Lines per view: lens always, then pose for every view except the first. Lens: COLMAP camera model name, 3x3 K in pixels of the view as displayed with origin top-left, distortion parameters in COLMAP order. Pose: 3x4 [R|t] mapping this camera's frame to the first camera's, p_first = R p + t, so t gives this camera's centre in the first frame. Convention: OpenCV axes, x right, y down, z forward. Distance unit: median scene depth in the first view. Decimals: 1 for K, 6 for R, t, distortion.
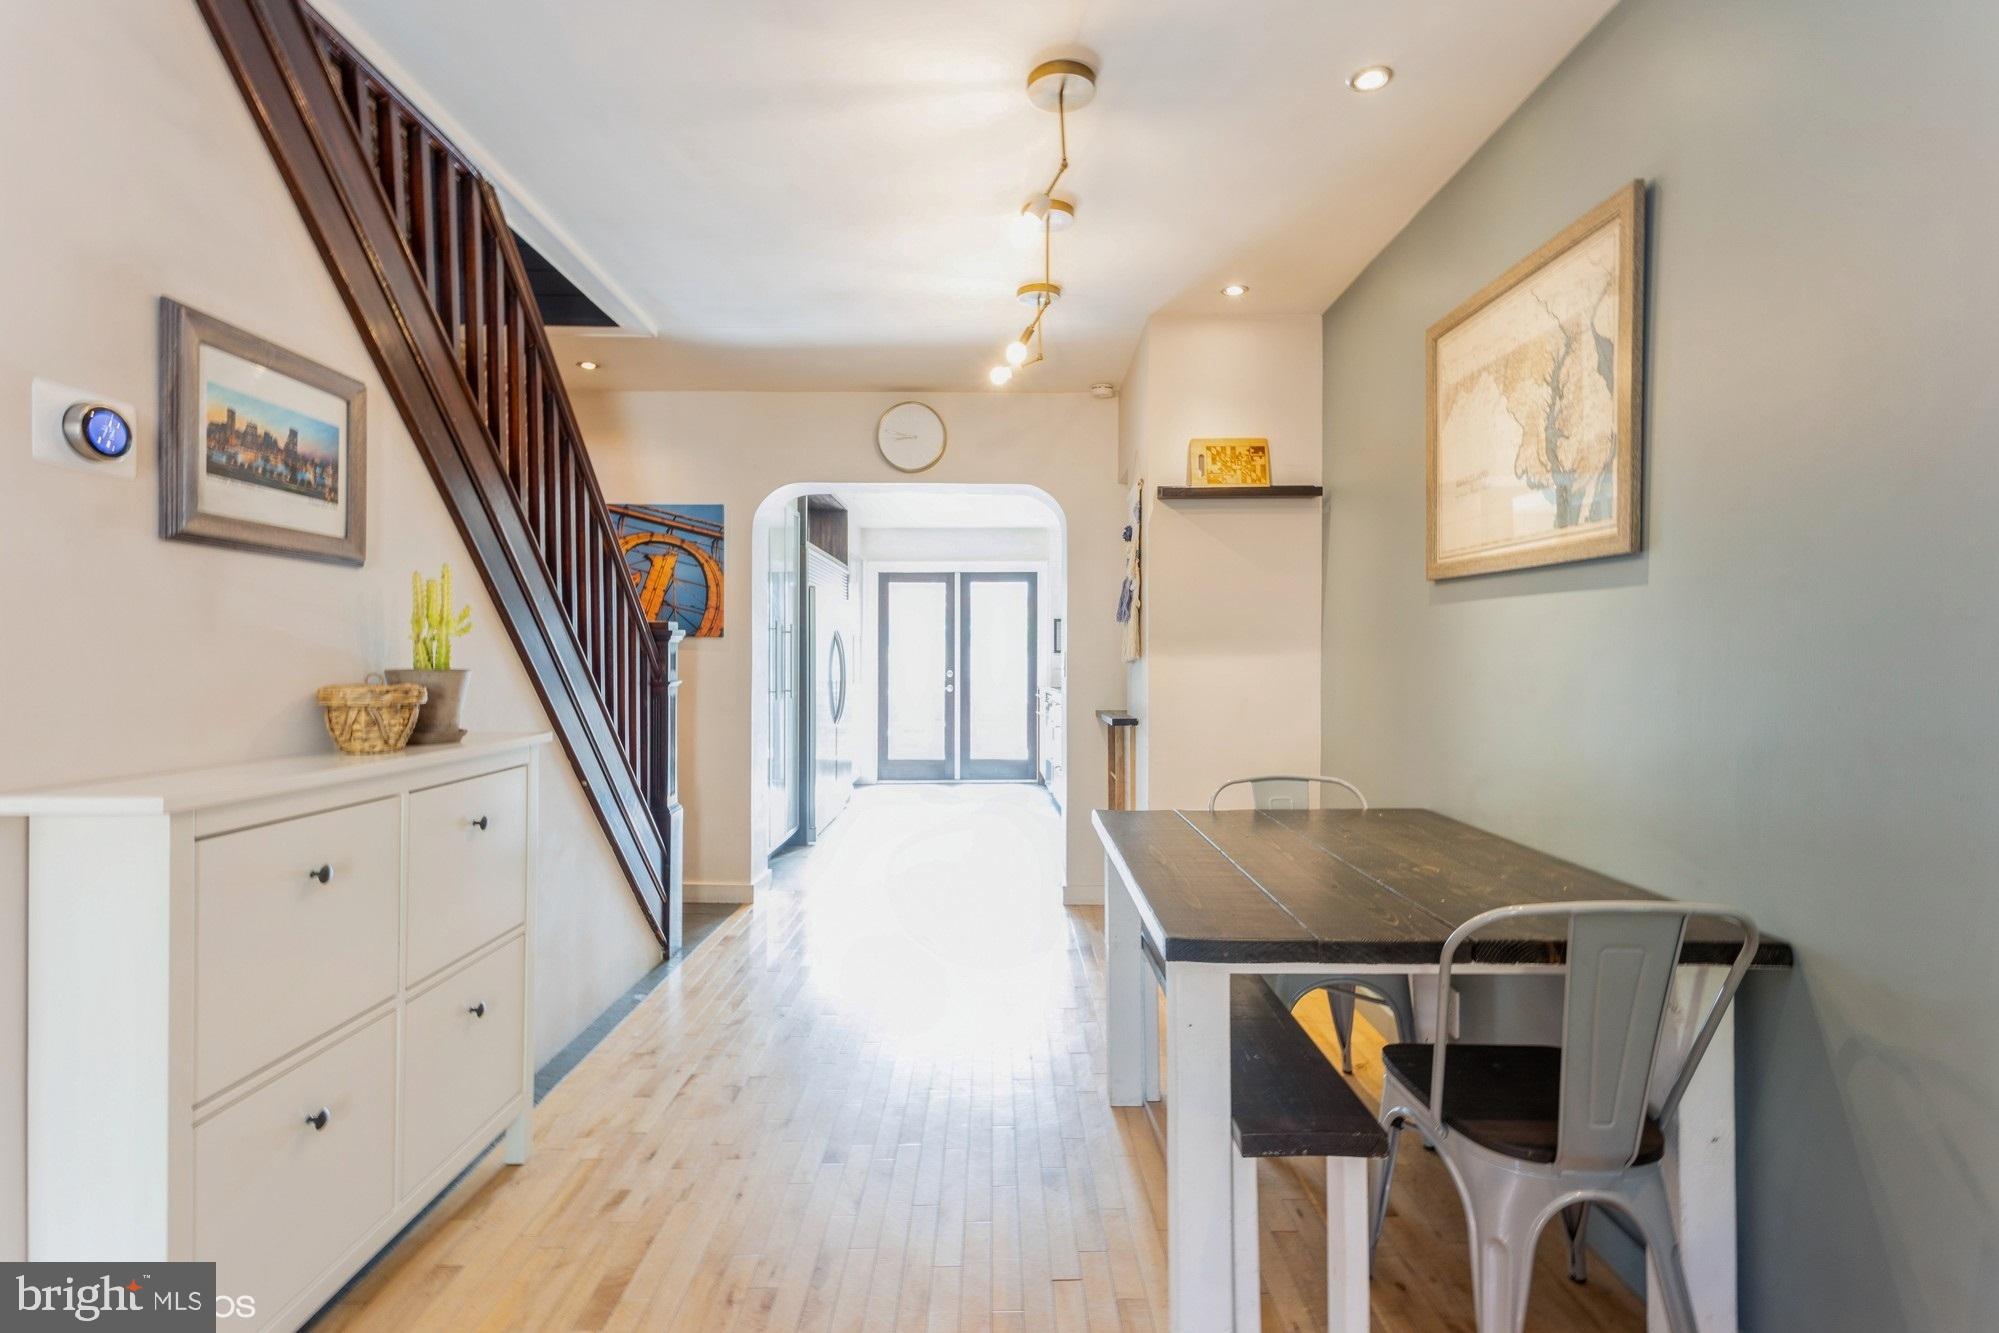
lens RADIAL K [[951.2, 0, 997.0], [0, 951.2, 660.2], [0, 0, 1]] dist [0.015997, -0.000361]
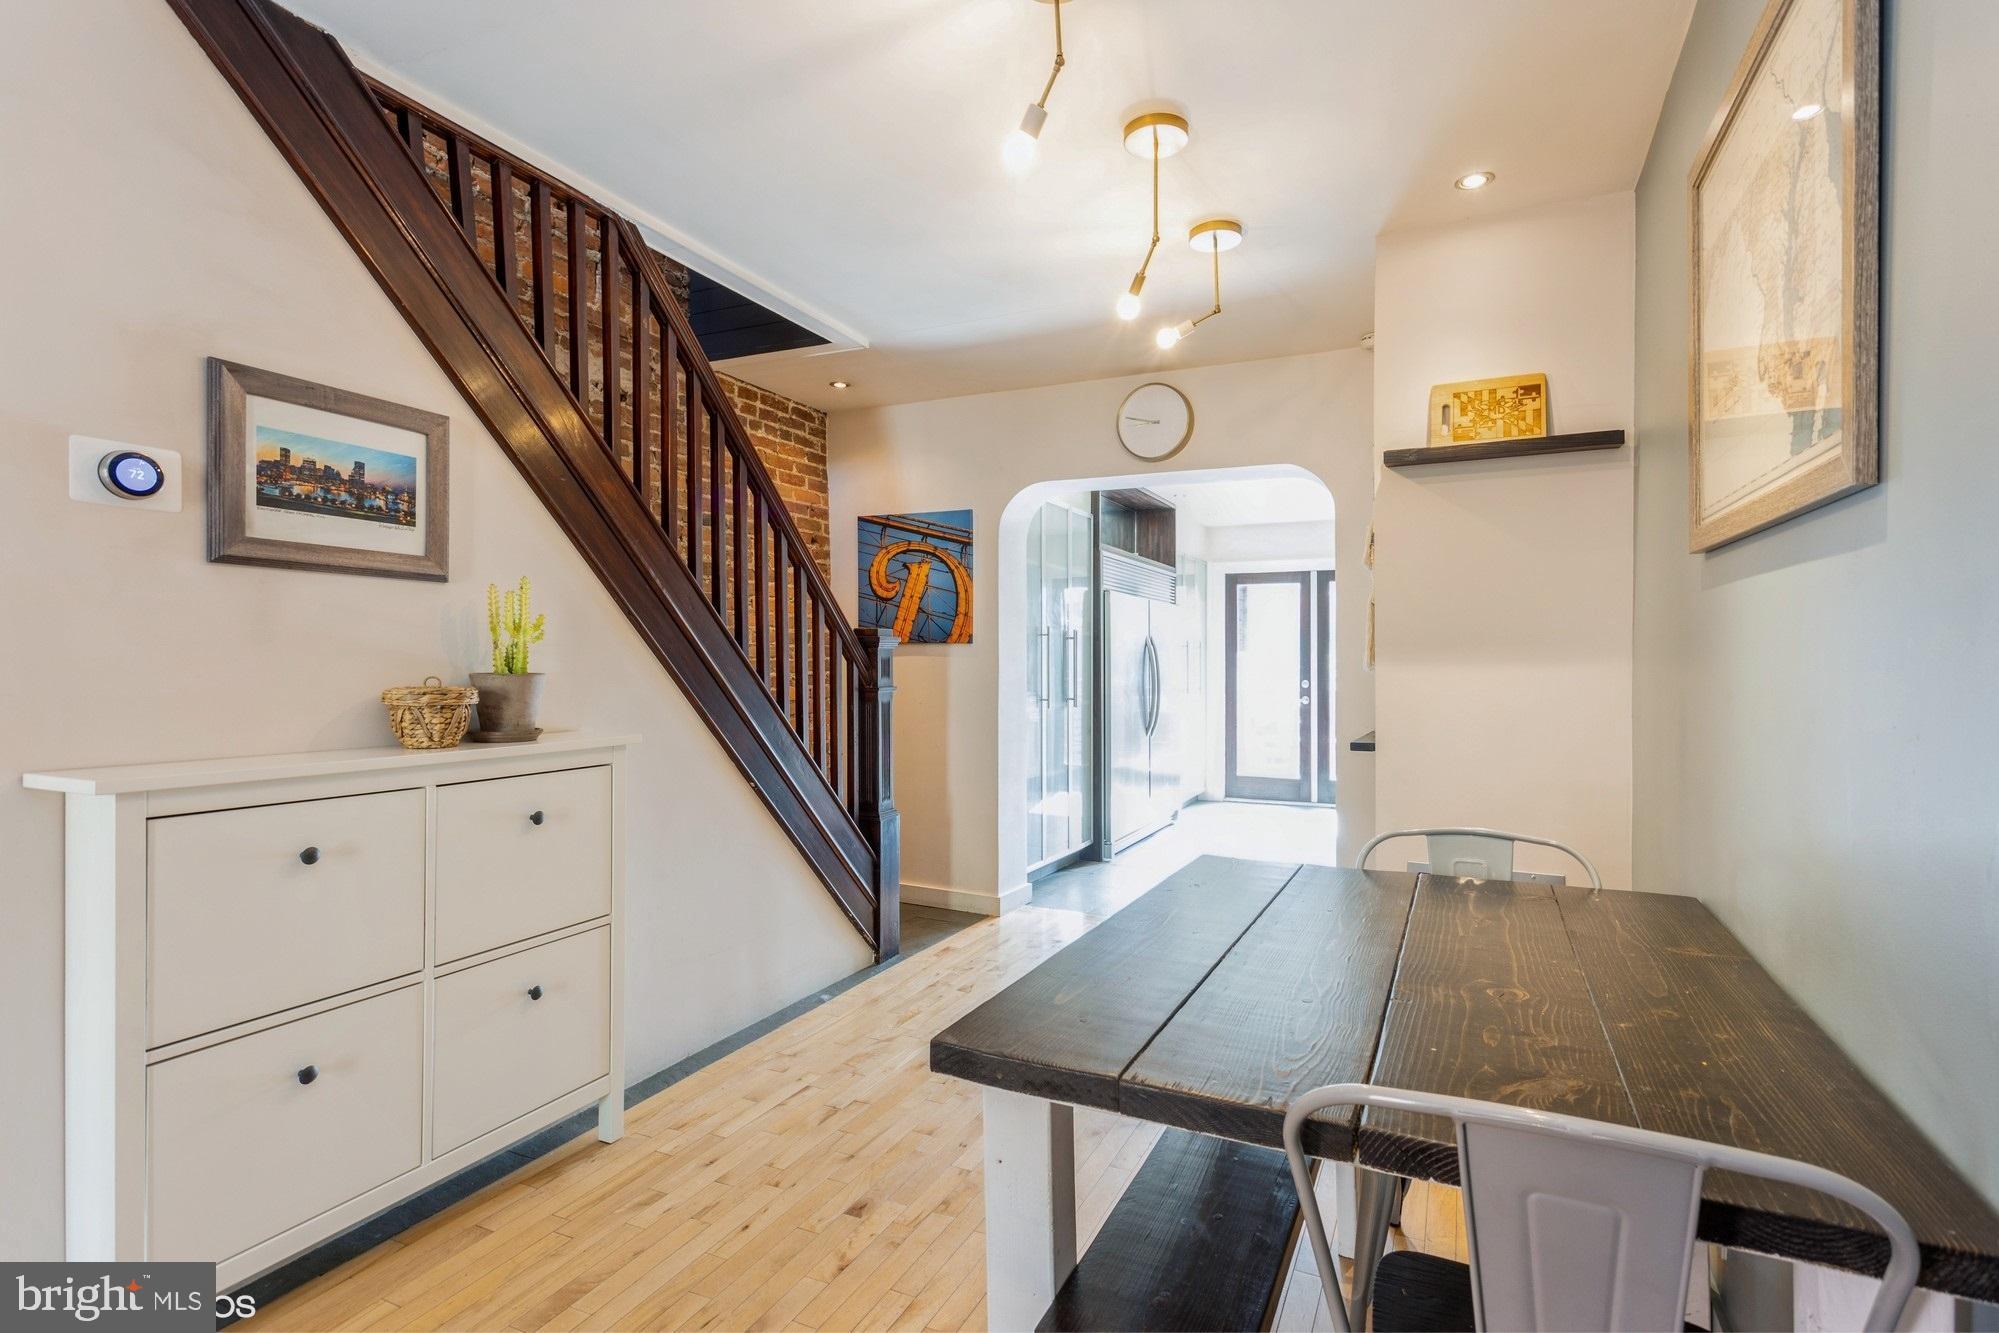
lens RADIAL K [[970.9, 0, 1010.7], [0, 970.9, 663.6], [0, 0, 1]] dist [0.021136, 0.000812]
pose [[0.905578, 0.005464, -0.424144, 0.260329], [-0.007075, 0.999972, -0.002224, -0.002111], [0.424120, 0.005015, 0.905592, 0.152593]]
